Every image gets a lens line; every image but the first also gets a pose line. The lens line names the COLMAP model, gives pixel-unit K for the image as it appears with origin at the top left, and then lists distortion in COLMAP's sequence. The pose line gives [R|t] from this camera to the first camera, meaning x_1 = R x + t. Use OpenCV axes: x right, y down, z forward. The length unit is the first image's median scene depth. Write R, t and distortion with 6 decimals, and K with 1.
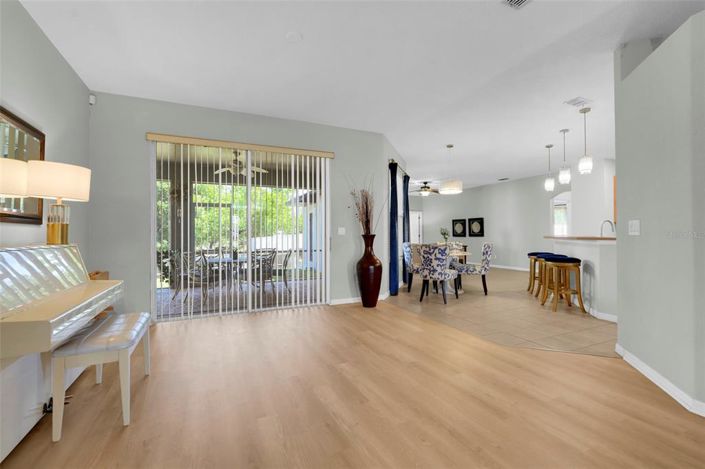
lens RADIAL K [[310.3, 0, 349.3], [0, 310.3, 233.5], [0, 0, 1]] dist [-0.000679, 0.001710]
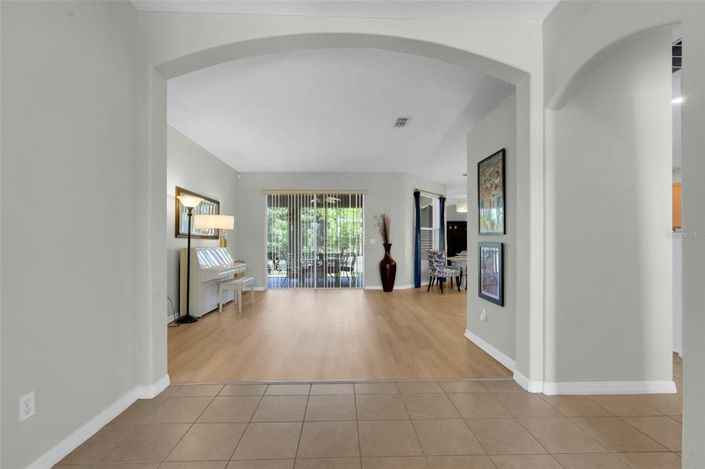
lens RADIAL K [[310.3, 0, 351.4], [0, 310.3, 240.7], [0, 0, 1]] dist [-0.000679, 0.001710]
pose [[0.920801, 0.002218, -0.390028, 0.474668], [-0.002702, 0.999996, -0.000691, -0.008778], [0.390024, 0.001690, 0.920803, -0.435088]]
